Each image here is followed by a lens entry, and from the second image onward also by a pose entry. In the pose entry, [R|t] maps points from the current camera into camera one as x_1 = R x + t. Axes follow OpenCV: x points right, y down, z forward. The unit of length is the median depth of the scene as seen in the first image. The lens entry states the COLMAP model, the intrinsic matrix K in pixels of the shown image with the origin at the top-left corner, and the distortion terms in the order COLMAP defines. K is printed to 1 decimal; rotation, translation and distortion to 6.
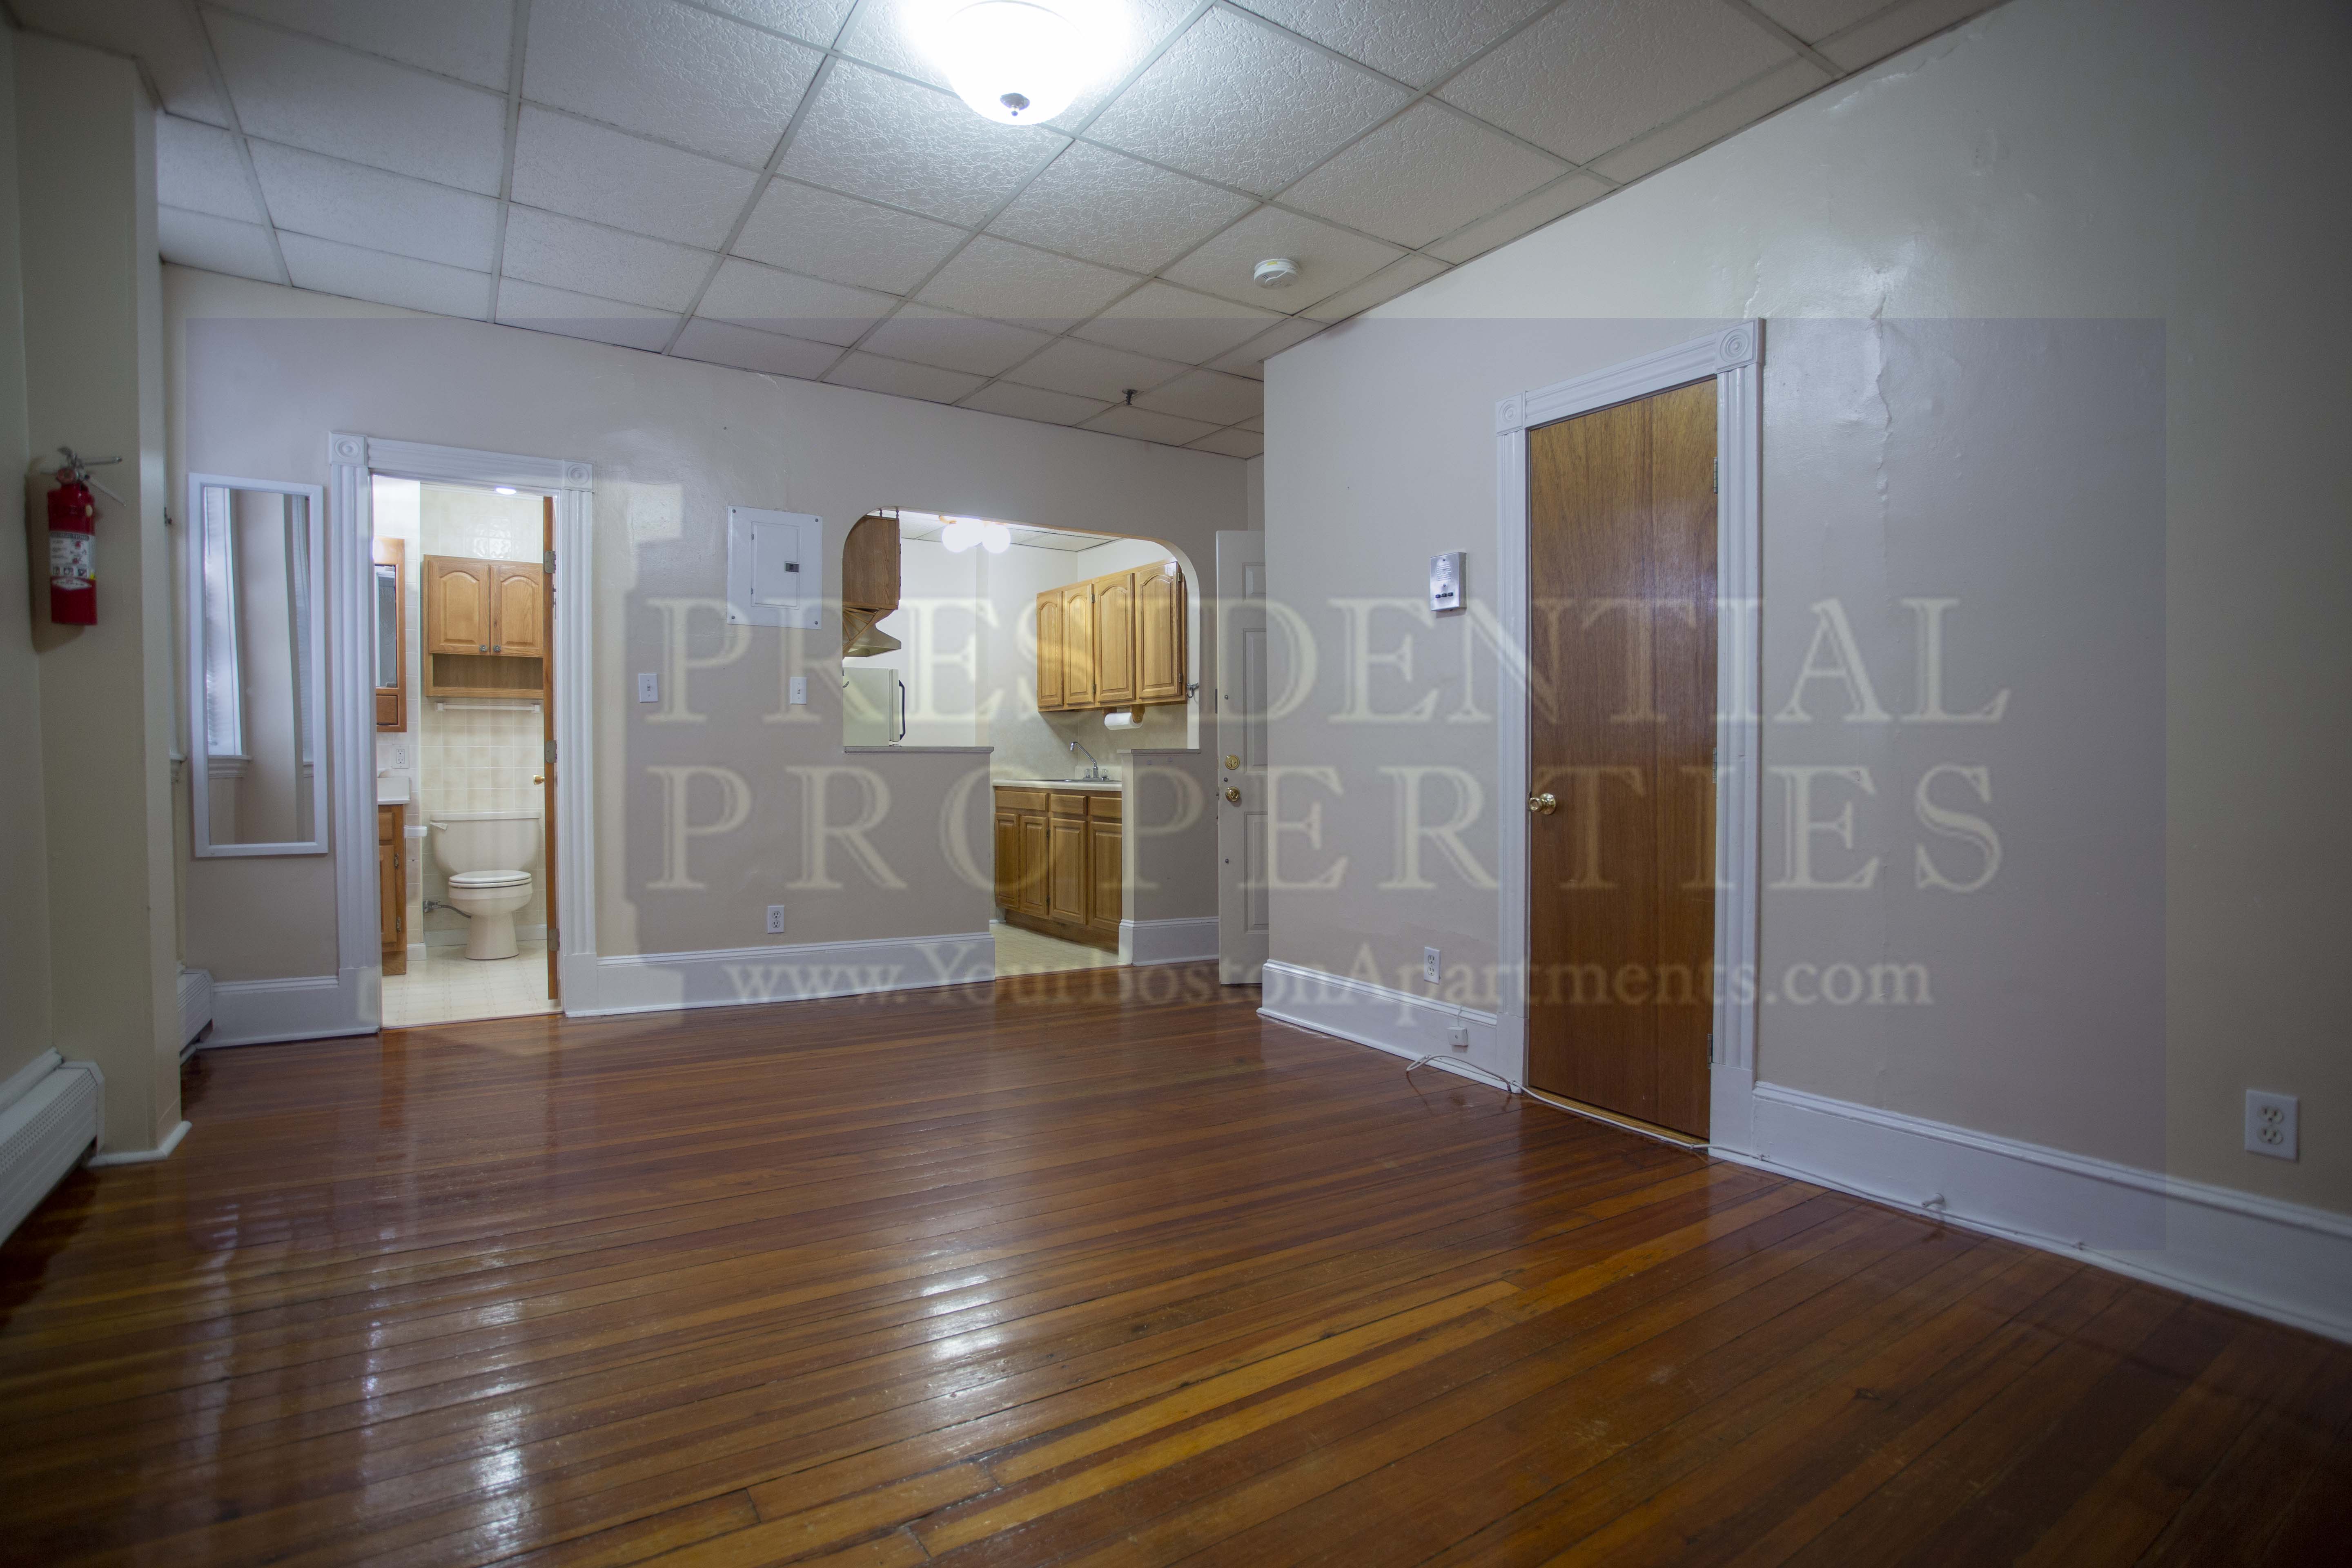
lens RADIAL K [[1131.0, 0, 1166.5], [0, 1131.0, 782.2], [0, 0, 1]] dist [-0.053608, 0.000371]
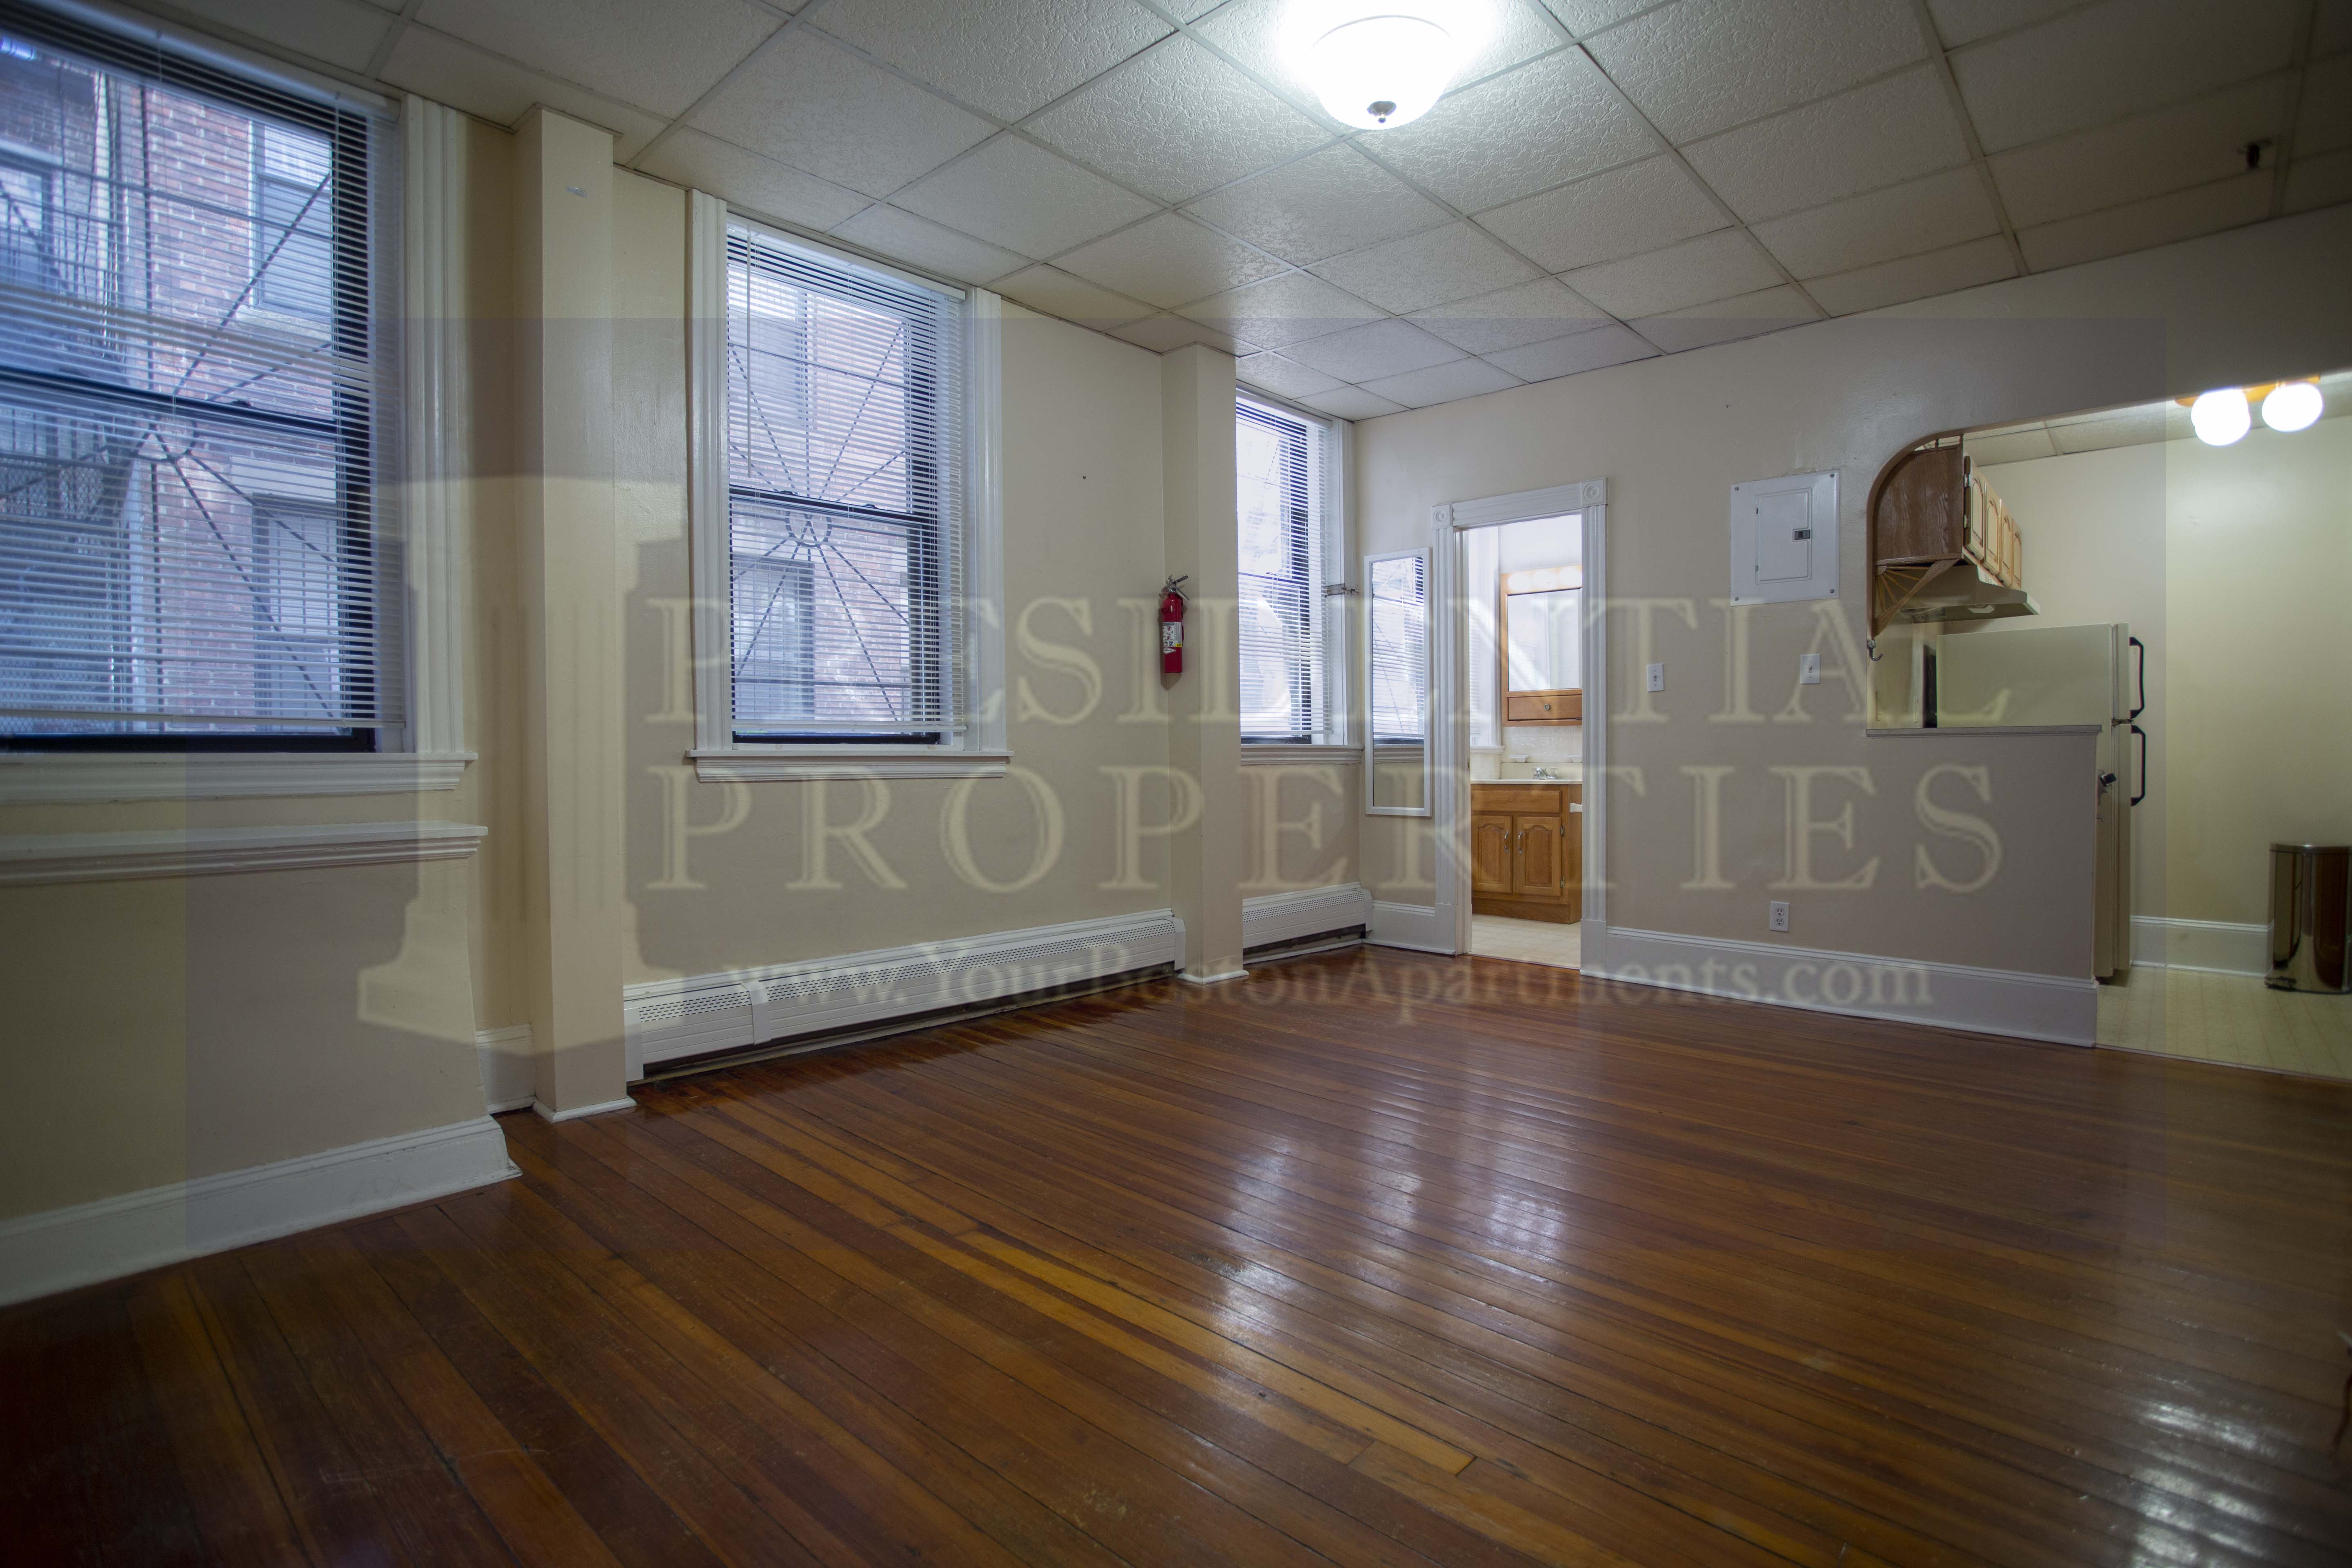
lens RADIAL K [[1131.0, 0, 1166.5], [0, 1131.0, 782.2], [0, 0, 1]] dist [-0.053608, 0.000371]
pose [[0.238112, 0.021880, -0.970991, 0.518499], [-0.011447, 0.999740, 0.019721, -0.002218], [0.971170, 0.006419, 0.238300, 0.348017]]
